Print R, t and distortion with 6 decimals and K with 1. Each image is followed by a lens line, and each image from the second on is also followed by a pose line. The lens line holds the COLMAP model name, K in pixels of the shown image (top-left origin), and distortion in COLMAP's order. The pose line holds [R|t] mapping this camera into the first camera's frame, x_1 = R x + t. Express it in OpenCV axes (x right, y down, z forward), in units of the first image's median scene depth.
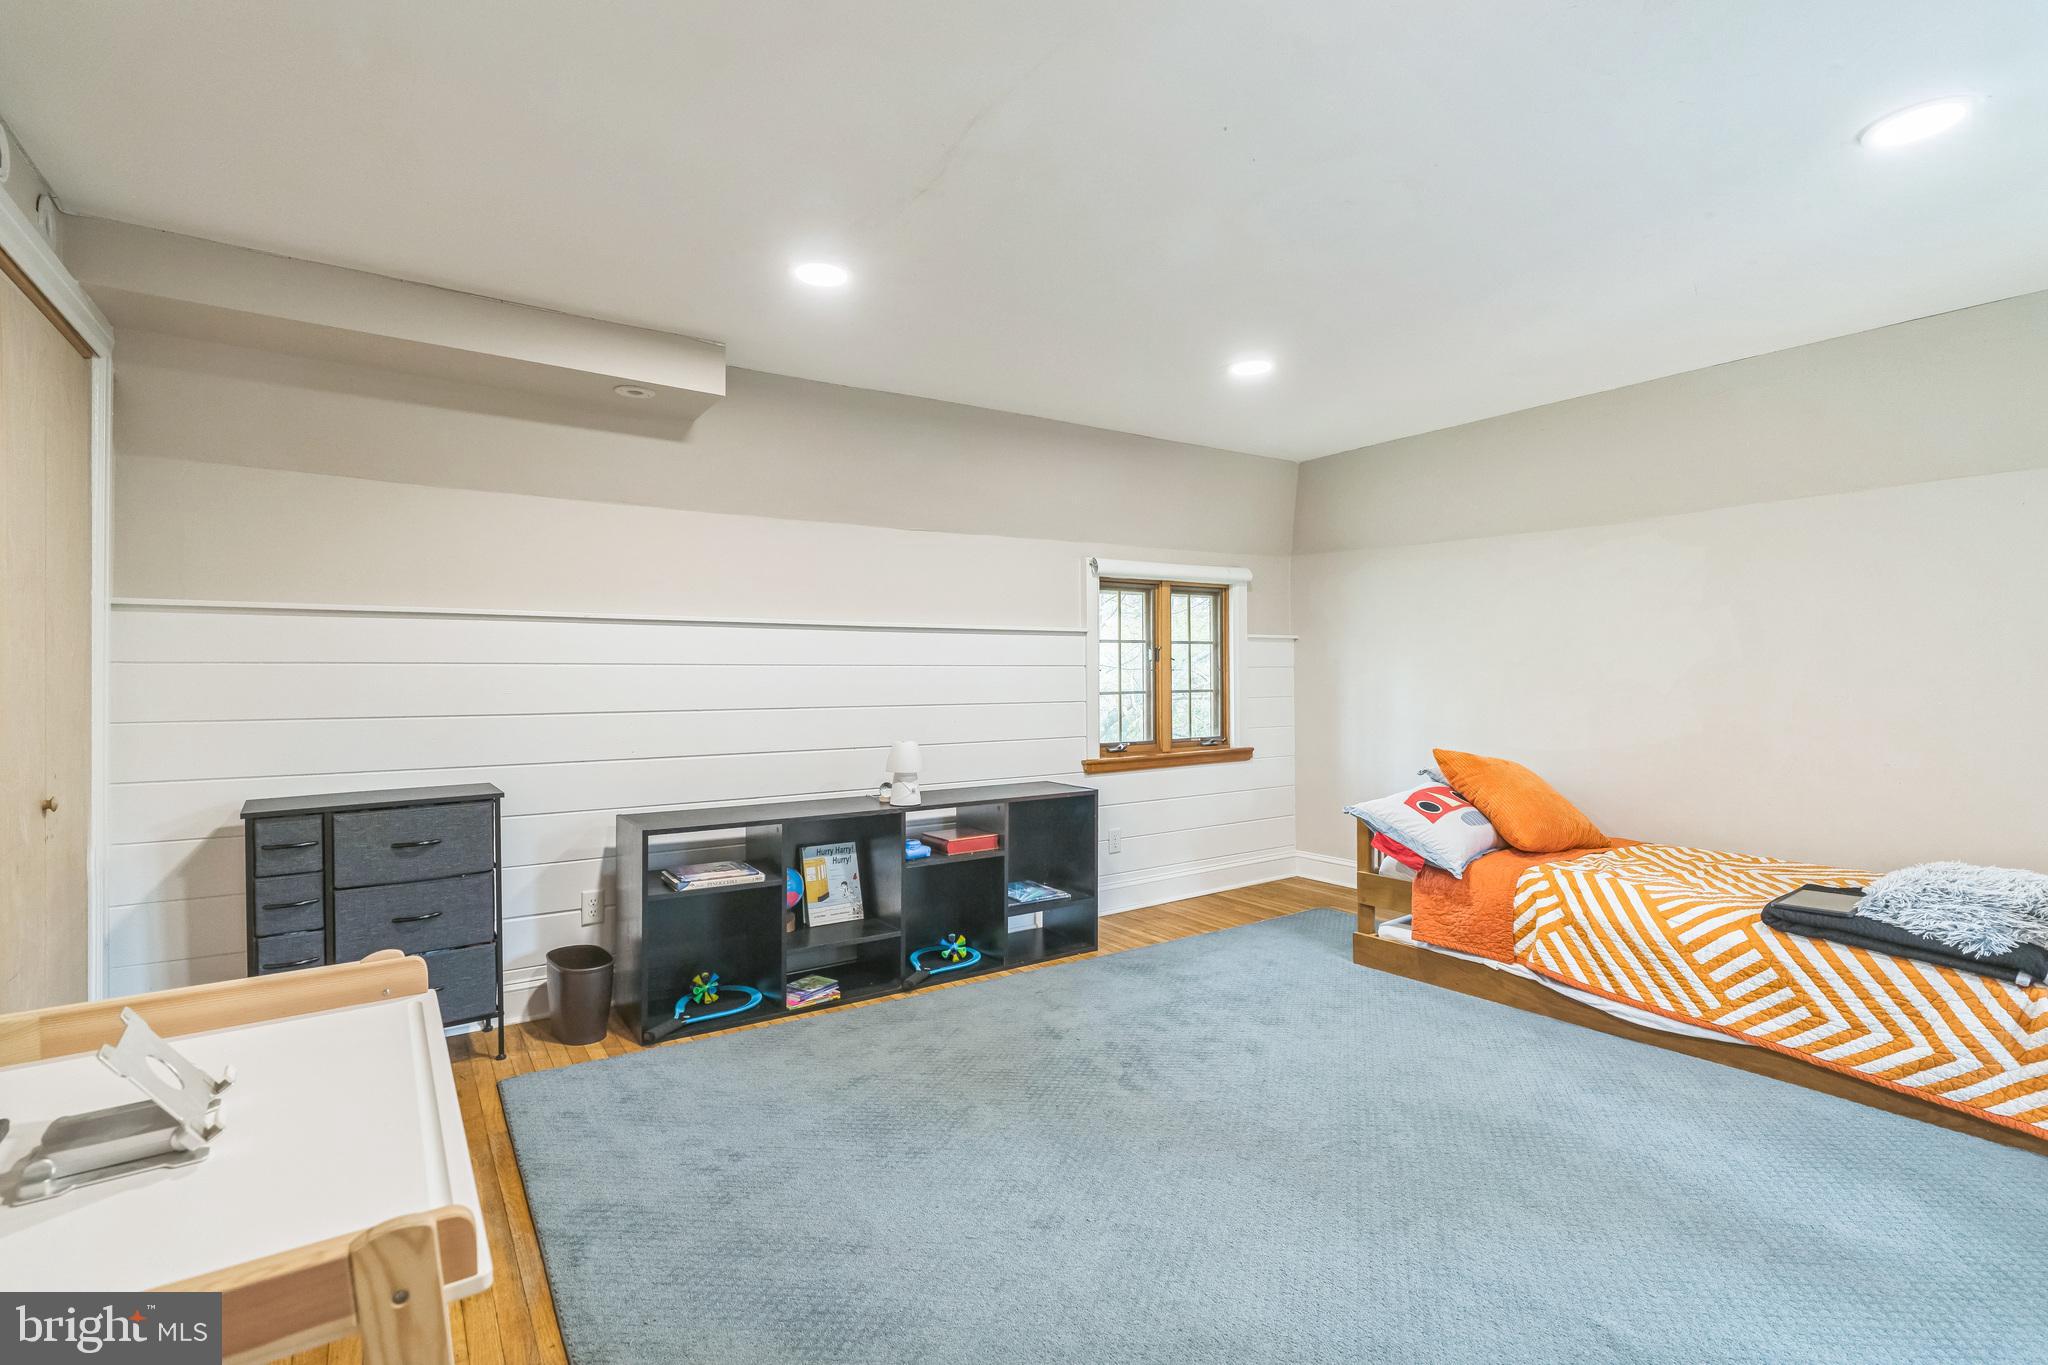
lens RADIAL K [[943.4, 0, 1017.6], [0, 943.4, 686.2], [0, 0, 1]] dist [-0.009368, 0.004612]
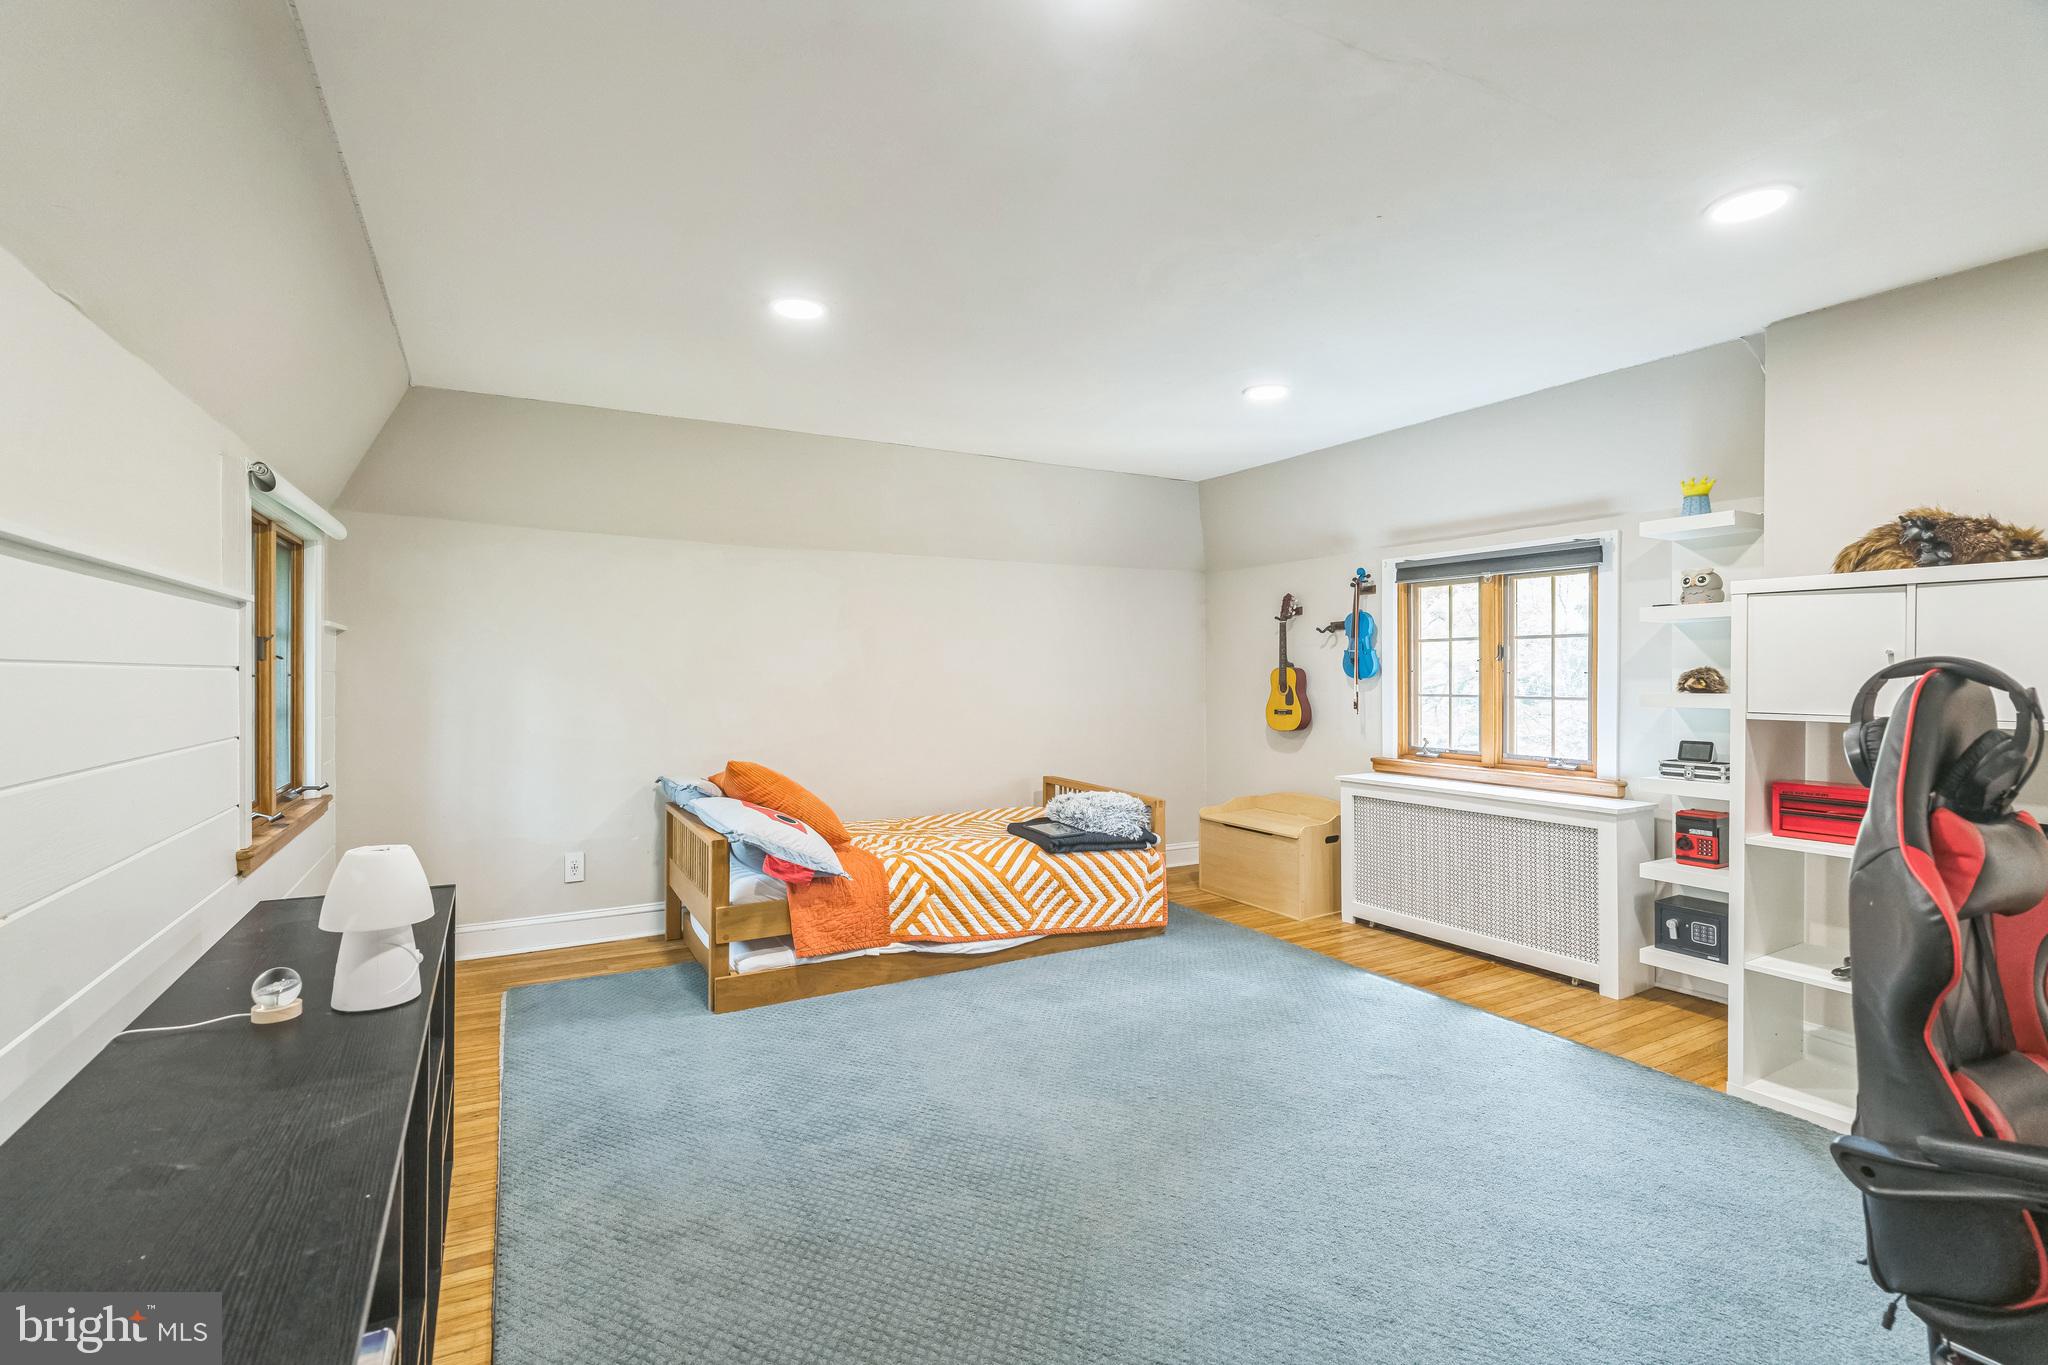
lens RADIAL K [[943.4, 0, 1016.2], [0, 943.4, 663.3], [0, 0, 1]] dist [-0.009368, 0.004612]
pose [[0.101444, 0.007246, 0.994815, -0.670817], [0.008764, 0.999928, -0.008177, -0.030814], [-0.994803, 0.009549, 0.101373, 0.870042]]
